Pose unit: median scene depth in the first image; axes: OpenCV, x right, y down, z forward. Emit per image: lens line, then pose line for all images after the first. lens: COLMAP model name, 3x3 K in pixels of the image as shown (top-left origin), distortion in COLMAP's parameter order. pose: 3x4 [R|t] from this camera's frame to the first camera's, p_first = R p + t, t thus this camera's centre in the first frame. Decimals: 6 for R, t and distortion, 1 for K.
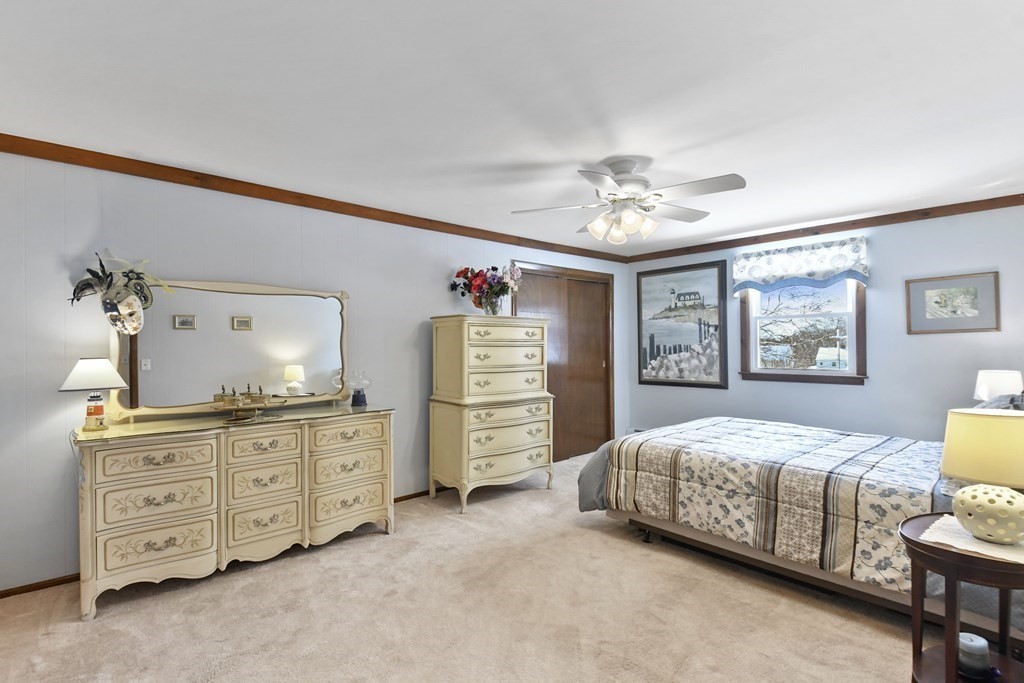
lens RADIAL K [[461.4, 0, 509.7], [0, 461.4, 343.9], [0, 0, 1]] dist [0.042588, -0.026961]
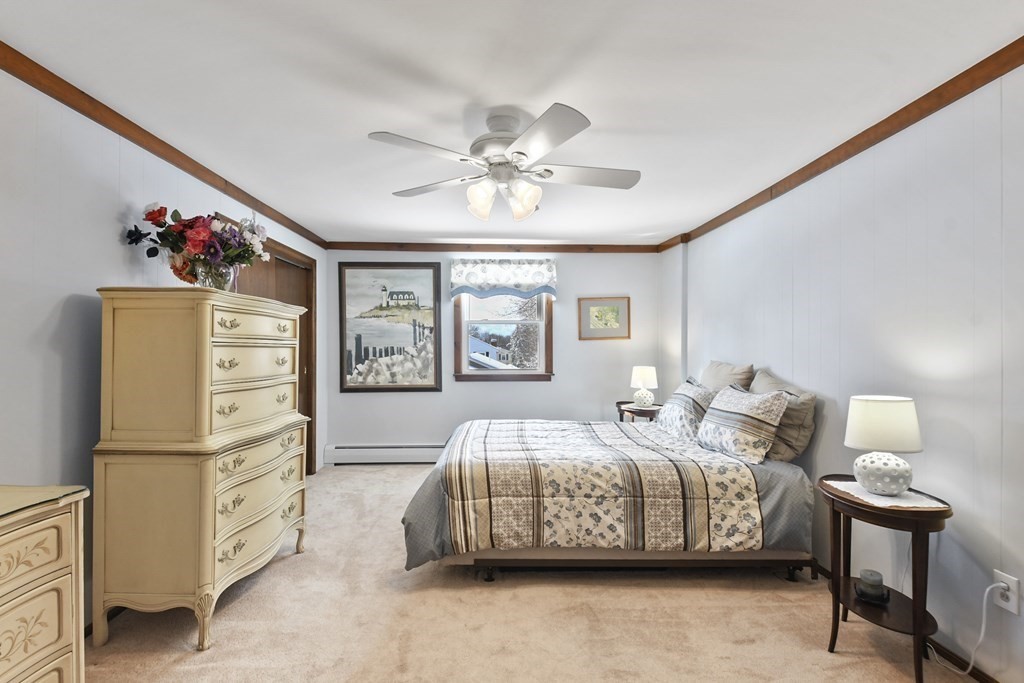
lens RADIAL K [[461.4, 0, 509.7], [0, 461.4, 343.9], [0, 0, 1]] dist [0.042588, -0.026961]
pose [[0.675747, 0.013438, 0.737011, -0.252824], [-0.008556, 0.999909, -0.010387, 0.005559], [-0.737084, 0.000713, 0.675801, 0.332563]]
